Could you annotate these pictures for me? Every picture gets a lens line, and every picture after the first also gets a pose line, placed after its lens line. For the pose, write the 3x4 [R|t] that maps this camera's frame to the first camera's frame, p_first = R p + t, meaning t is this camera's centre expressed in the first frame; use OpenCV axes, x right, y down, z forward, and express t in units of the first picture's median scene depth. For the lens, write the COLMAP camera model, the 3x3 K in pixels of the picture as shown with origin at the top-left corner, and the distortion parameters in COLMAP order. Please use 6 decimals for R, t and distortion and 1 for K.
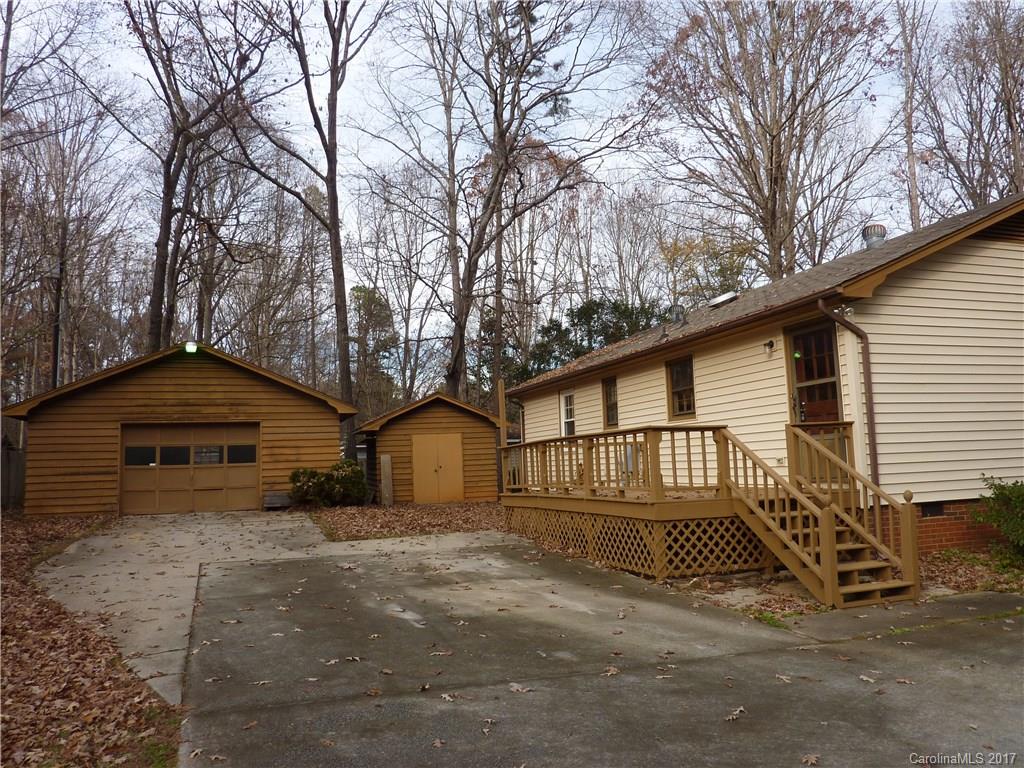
lens RADIAL K [[763.2, 0, 517.5], [0, 763.2, 383.1], [0, 0, 1]] dist [-0.025063, -0.003400]
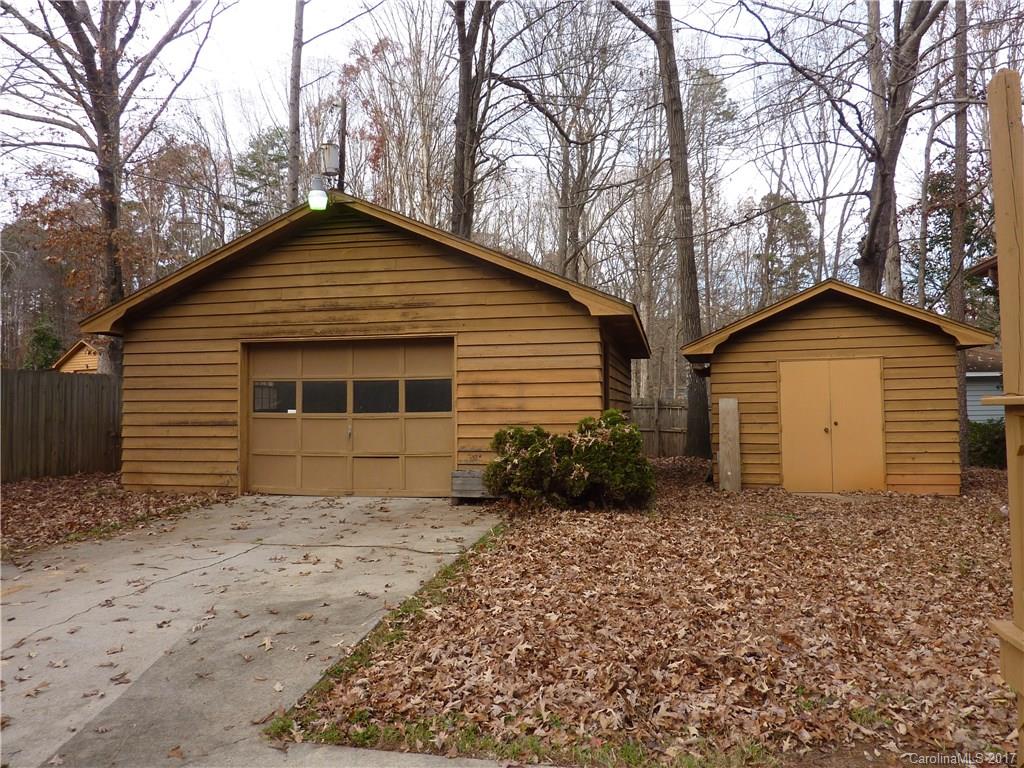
lens RADIAL K [[763.2, 0, 517.5], [0, 763.2, 383.1], [0, 0, 1]] dist [-0.025063, -0.003400]
pose [[0.851845, 0.008434, -0.523726, -0.019298], [0.035971, 0.996568, 0.074557, 0.048400], [0.522557, -0.082350, 0.848618, 0.603135]]
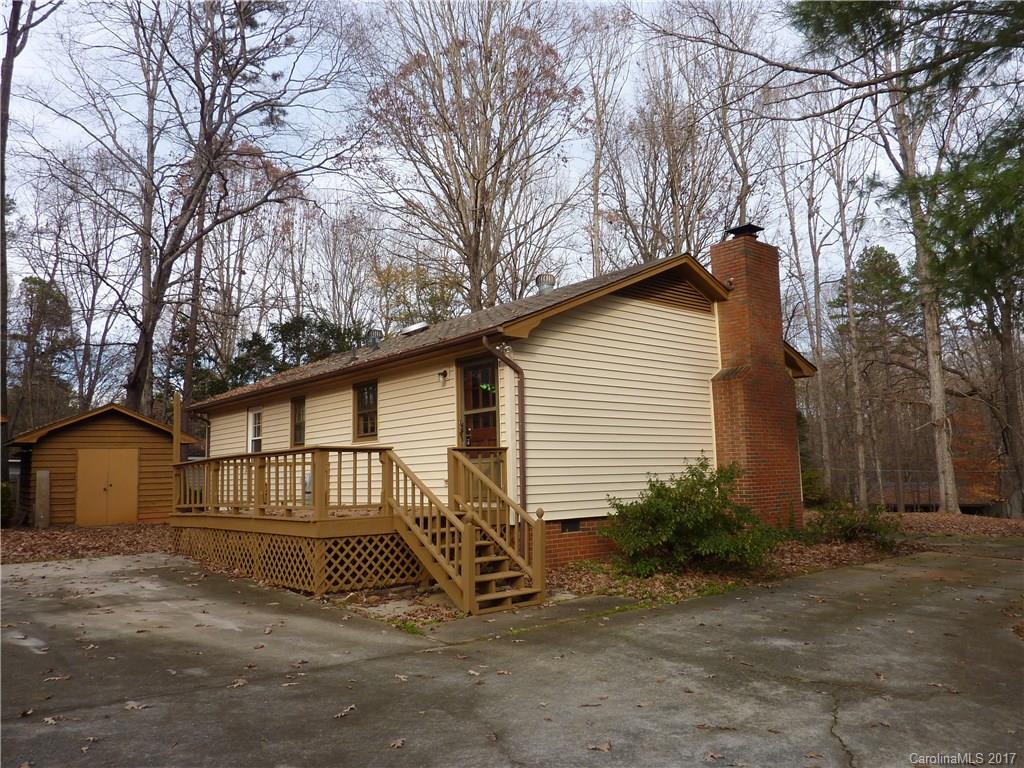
lens RADIAL K [[763.2, 0, 517.5], [0, 763.2, 383.1], [0, 0, 1]] dist [-0.025063, -0.003400]
pose [[0.931663, 0.056954, 0.358832, 0.027732], [-0.046844, 0.998224, -0.036813, -0.001935], [-0.360291, 0.017489, 0.932676, -0.032568]]
